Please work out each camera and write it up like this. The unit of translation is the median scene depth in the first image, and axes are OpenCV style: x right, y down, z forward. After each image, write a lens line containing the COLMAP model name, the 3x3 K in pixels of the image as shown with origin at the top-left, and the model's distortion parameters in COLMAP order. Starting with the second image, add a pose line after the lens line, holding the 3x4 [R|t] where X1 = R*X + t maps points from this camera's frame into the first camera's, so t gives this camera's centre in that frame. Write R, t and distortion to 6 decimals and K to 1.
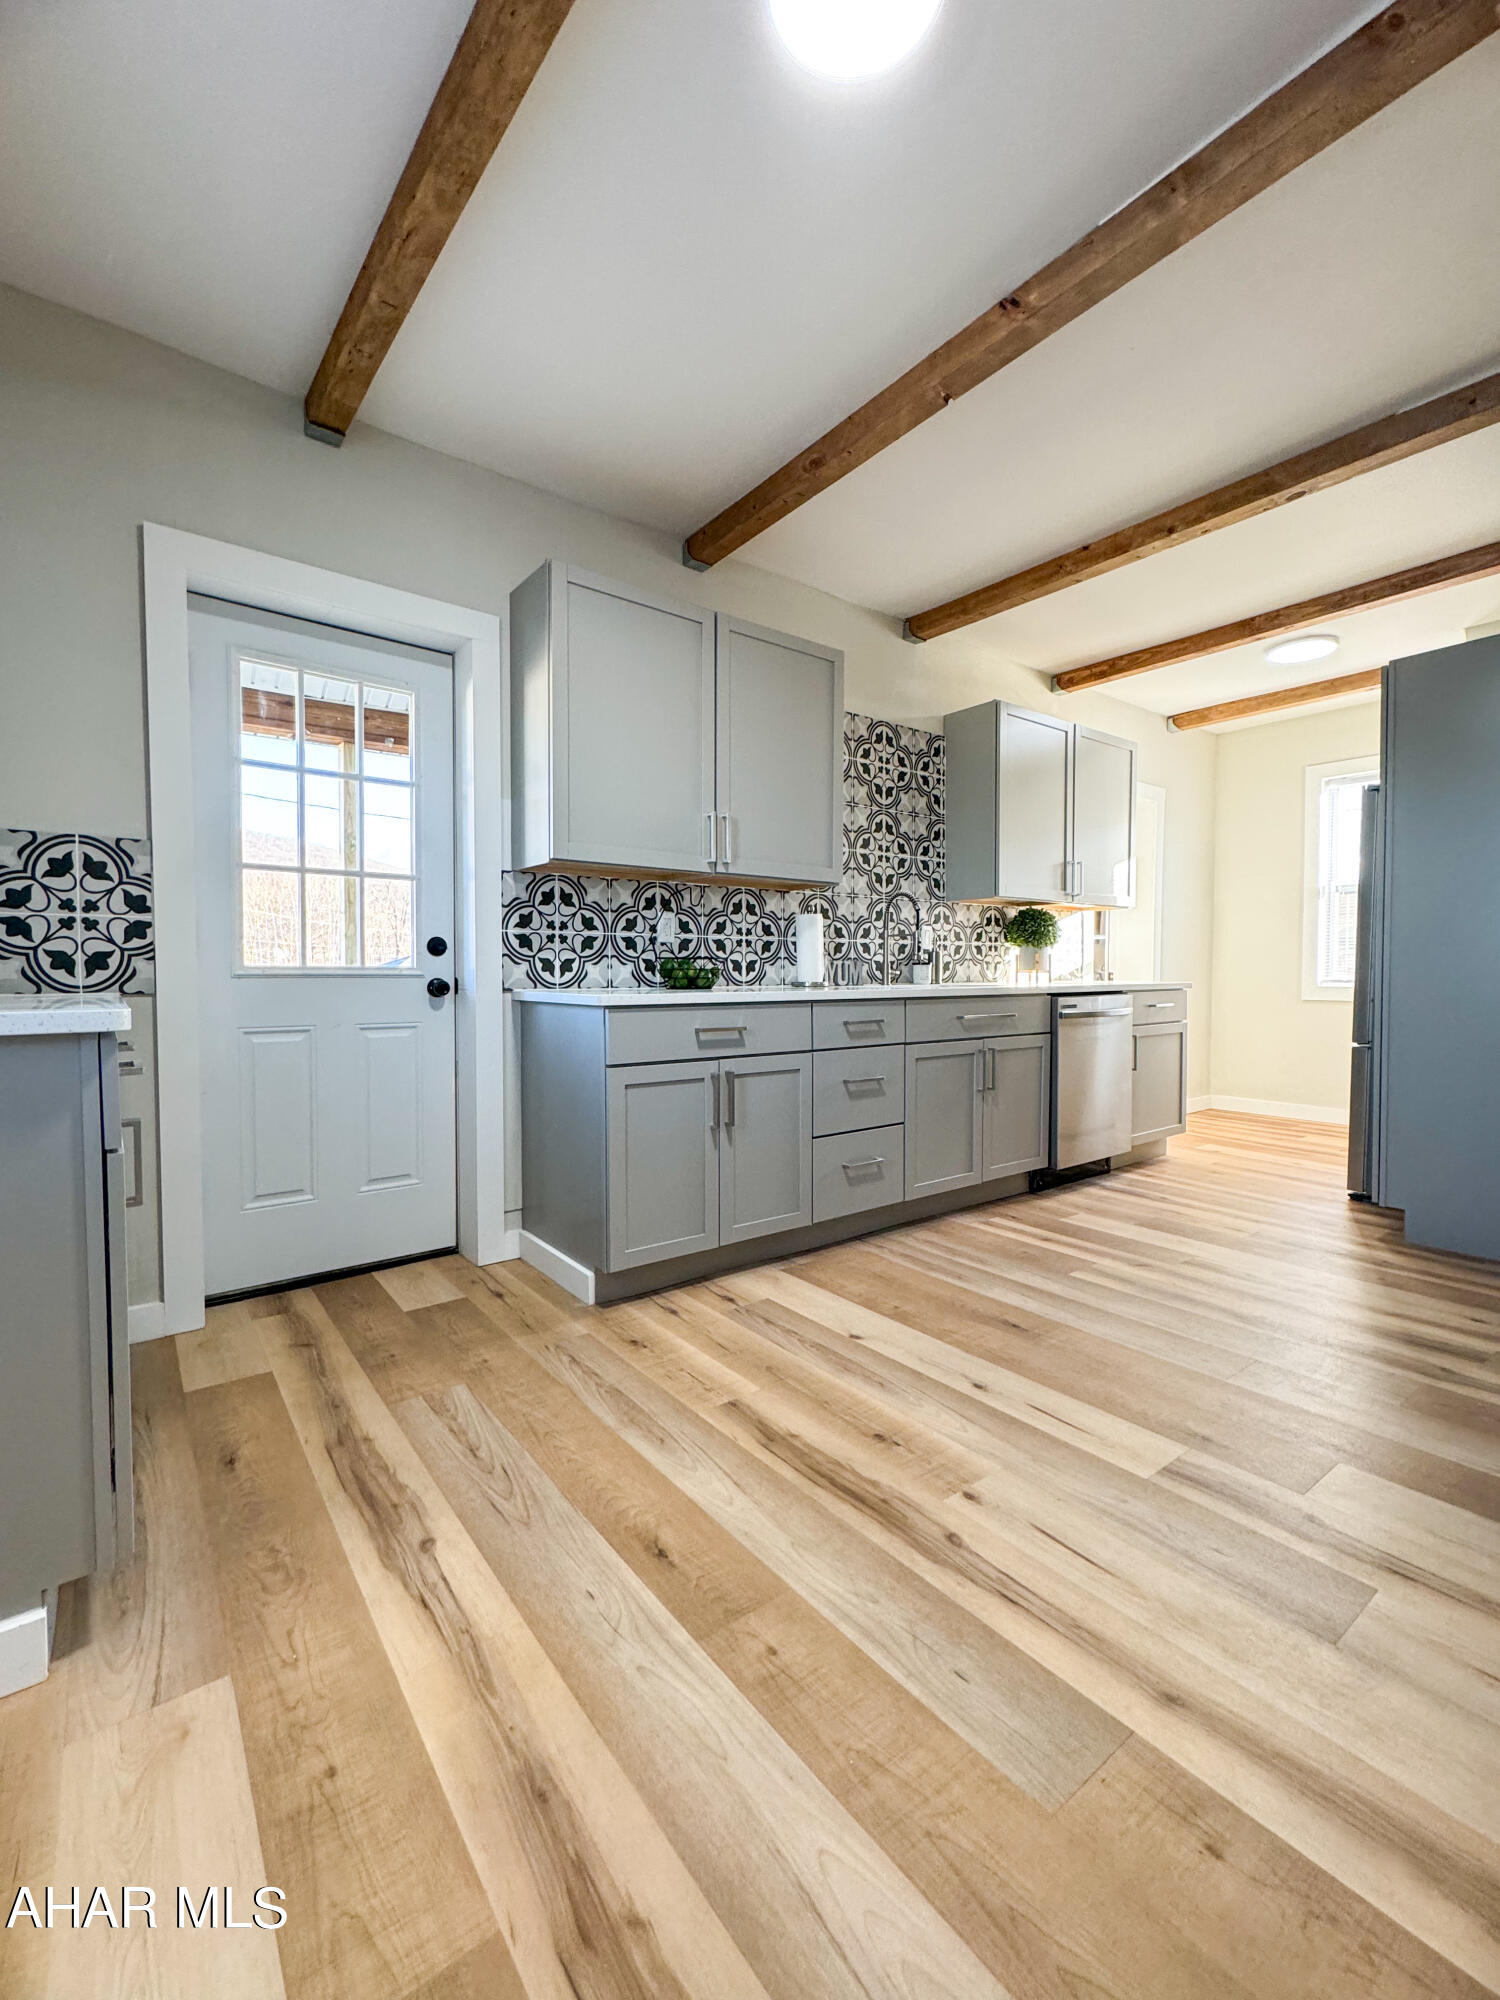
lens RADIAL K [[843.8, 0, 744.0], [0, 843.8, 979.6], [0, 0, 1]] dist [0.004284, 0.000295]
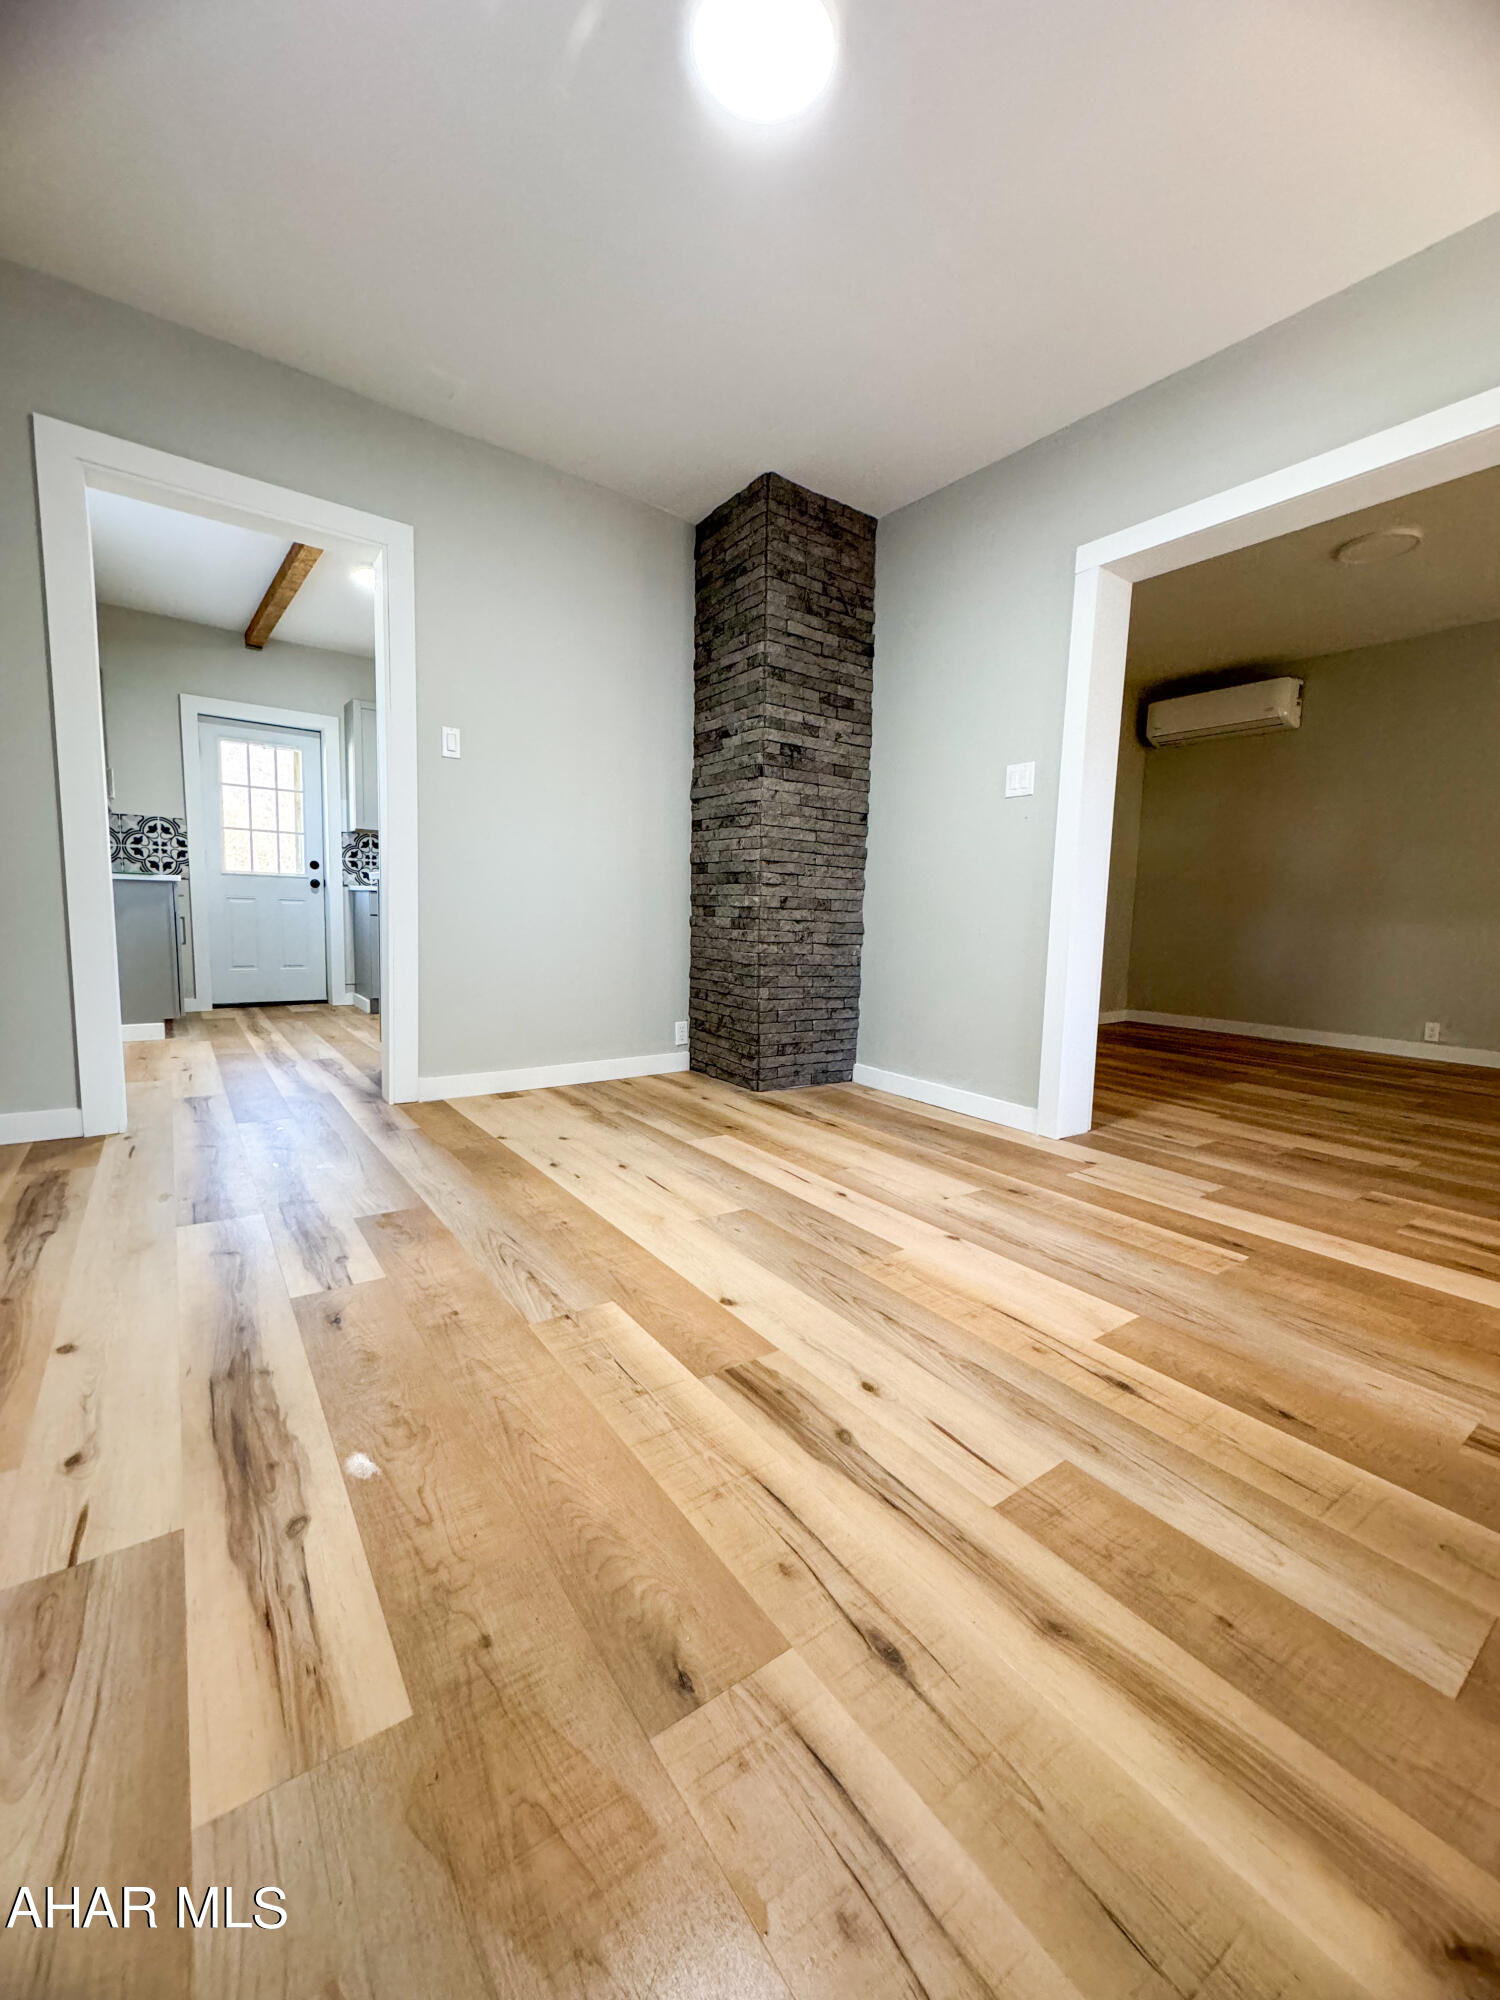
lens RADIAL K [[803.6, 0, 762.0], [0, 803.6, 986.9], [0, 0, 1]] dist [-0.000162, -0.000104]
pose [[0.999424, 0.033920, 0.000794, 1.139406], [-0.033855, 0.995423, 0.089375, 0.071602], [0.002241, -0.089350, 0.995998, -1.580146]]
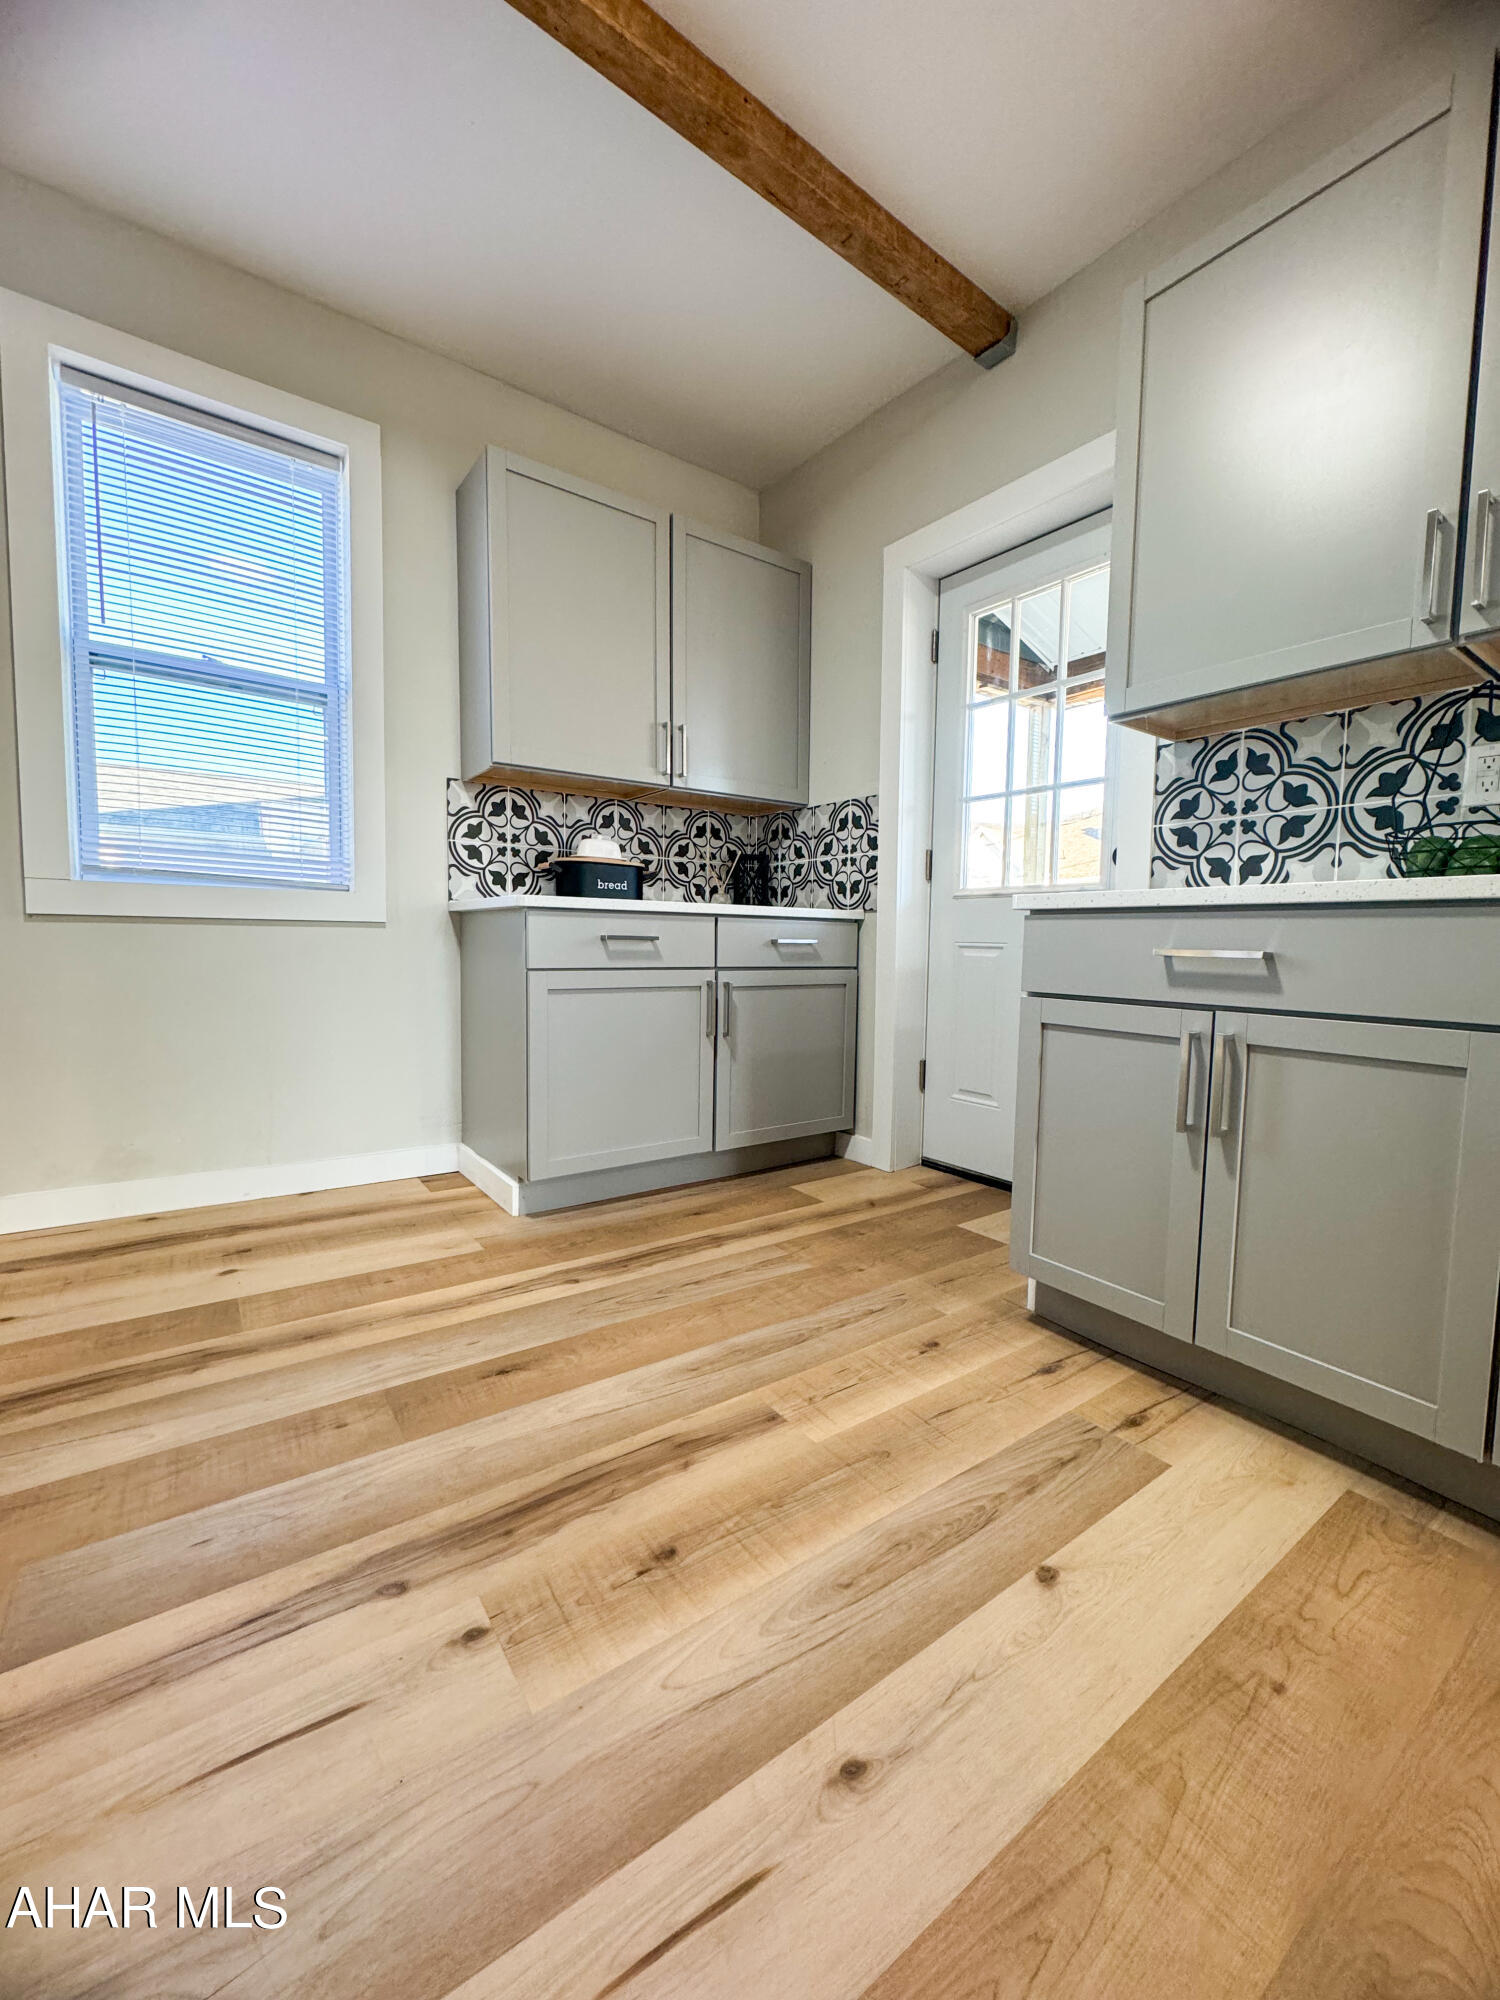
lens RADIAL K [[803.6, 0, 758.7], [0, 803.6, 979.9], [0, 0, 1]] dist [-0.000162, -0.000104]
pose [[-0.017774, 0.052407, -0.998468, 0.605535], [-0.022295, 0.998356, 0.052798, 0.067095], [0.999593, 0.023199, -0.016576, 0.881549]]
